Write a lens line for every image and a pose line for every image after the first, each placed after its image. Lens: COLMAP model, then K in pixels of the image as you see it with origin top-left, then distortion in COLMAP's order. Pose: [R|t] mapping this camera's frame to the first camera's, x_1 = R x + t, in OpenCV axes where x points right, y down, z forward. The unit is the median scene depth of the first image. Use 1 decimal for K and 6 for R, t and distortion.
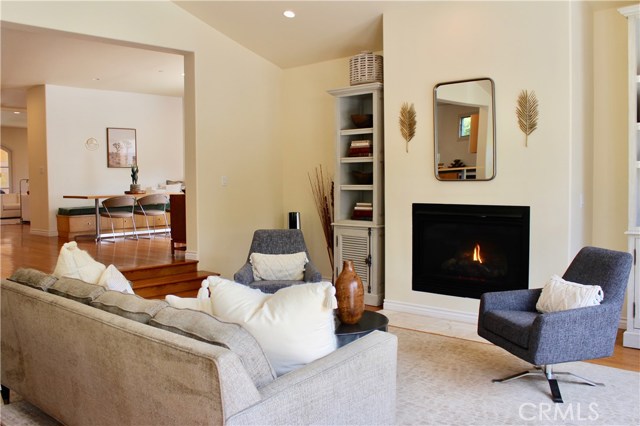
lens RADIAL K [[577.4, 0, 315.1], [0, 577.4, 208.1], [0, 0, 1]] dist [-0.104091, 0.021882]
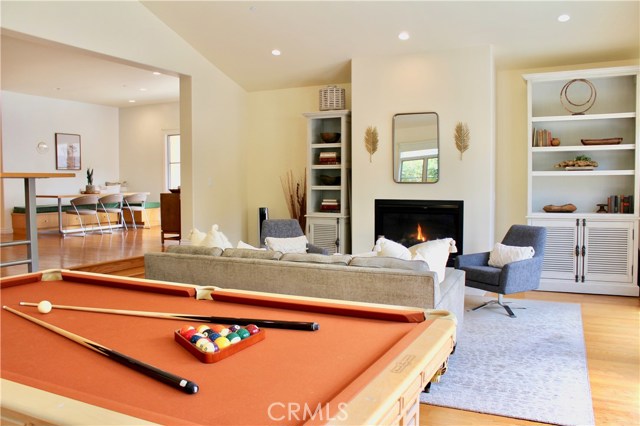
lens RADIAL K [[528.0, 0, 321.8], [0, 528.0, 211.5], [0, 0, 1]] dist [-0.123809, 0.079503]
pose [[0.952584, -0.007167, 0.304192, -0.294822], [0.006359, 0.999973, 0.003646, 0.013712], [-0.304210, -0.001539, 0.952604, -0.143970]]
